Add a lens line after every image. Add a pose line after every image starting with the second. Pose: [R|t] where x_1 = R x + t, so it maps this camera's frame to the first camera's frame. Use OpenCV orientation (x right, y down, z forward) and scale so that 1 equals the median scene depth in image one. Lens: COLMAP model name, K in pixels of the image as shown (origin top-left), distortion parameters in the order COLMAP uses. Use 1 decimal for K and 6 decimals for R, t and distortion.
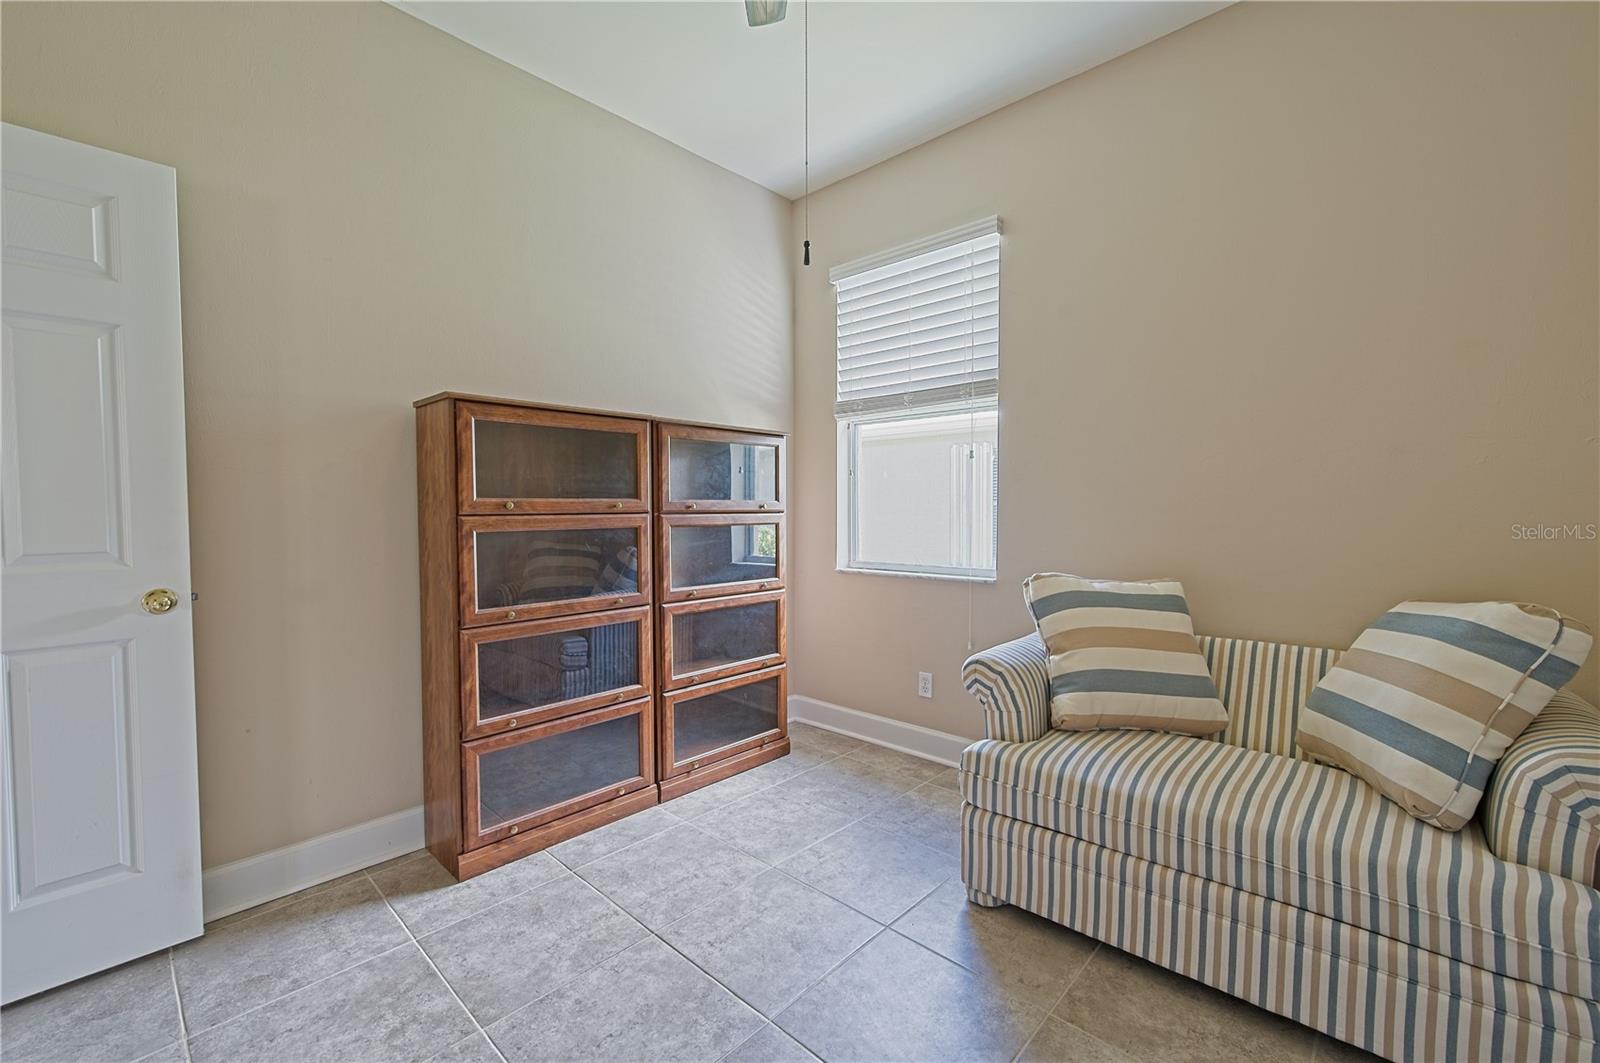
lens RADIAL K [[658.1, 0, 800.0], [0, 658.1, 531.5], [0, 0, 1]] dist [-0.000073, 0.000019]
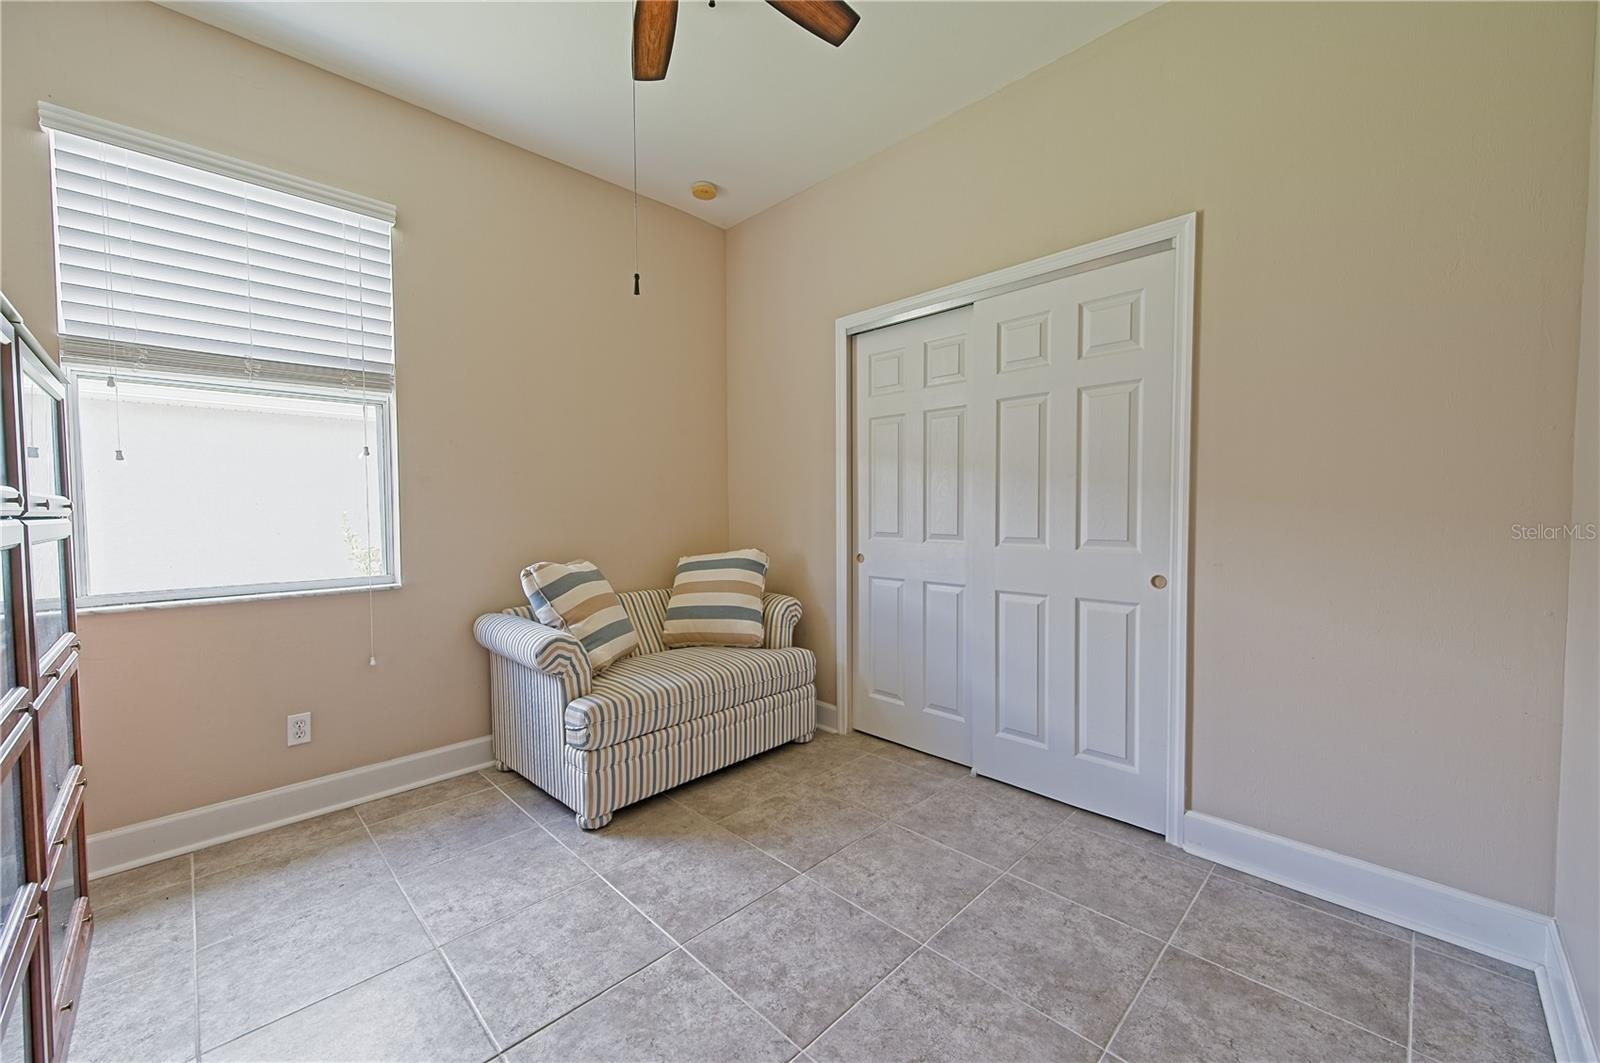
lens RADIAL K [[622.4, 0, 800.0], [0, 622.4, 531.5], [0, 0, 1]] dist [0.001001, -0.000405]
pose [[0.034094, -0.036300, 0.998759, -0.739325], [0.041795, 0.998518, 0.034864, -0.013518], [-0.998544, 0.040555, 0.035561, 0.476533]]
